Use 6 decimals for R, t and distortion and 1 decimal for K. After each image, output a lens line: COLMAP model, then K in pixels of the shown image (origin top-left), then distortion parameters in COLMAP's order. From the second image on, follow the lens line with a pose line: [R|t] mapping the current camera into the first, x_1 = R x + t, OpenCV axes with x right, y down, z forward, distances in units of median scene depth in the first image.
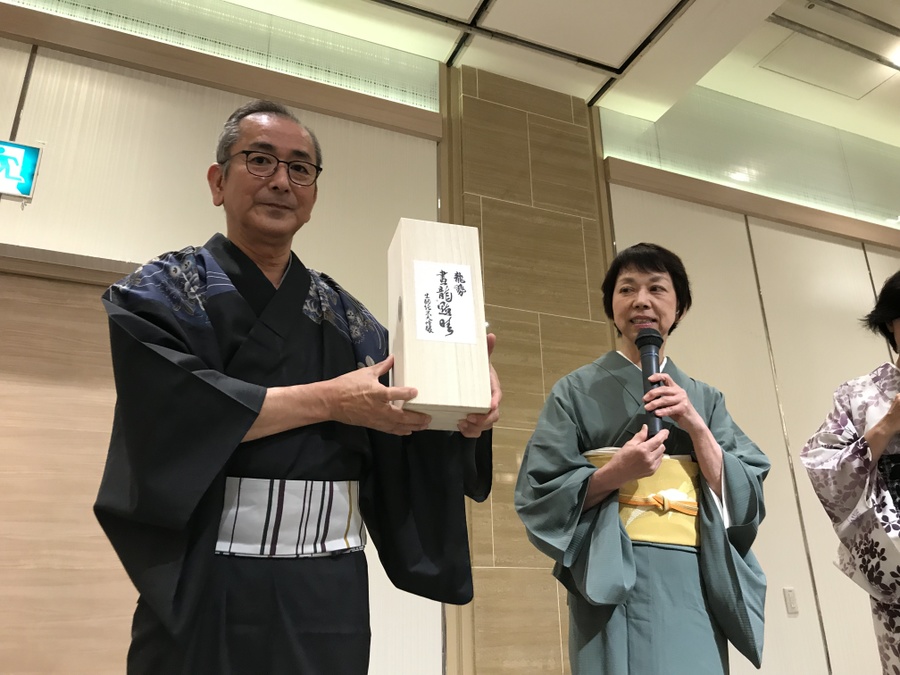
lens RADIAL K [[750.1, 0, 450.3], [0, 750.1, 303.4], [0, 0, 1]] dist [0.012337, -0.001379]
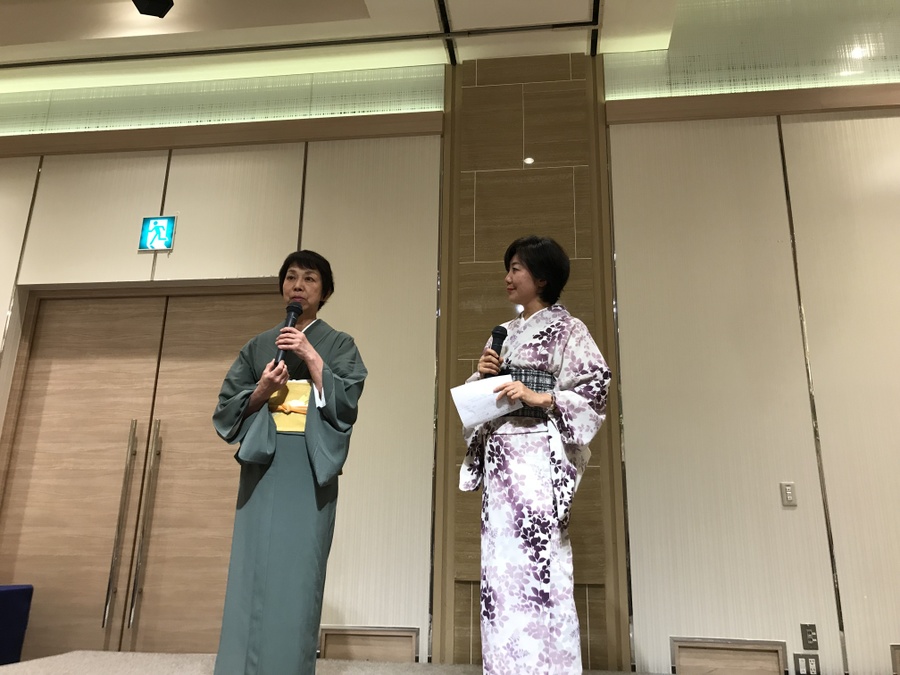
lens RADIAL K [[750.1, 0, 450.3], [0, 750.1, 303.4], [0, 0, 1]] dist [0.012337, -0.001379]
pose [[0.853482, -0.131360, -0.504294, 0.731569], [0.172484, 0.984372, 0.035505, 0.020600], [0.491749, -0.117286, 0.862802, -0.115221]]
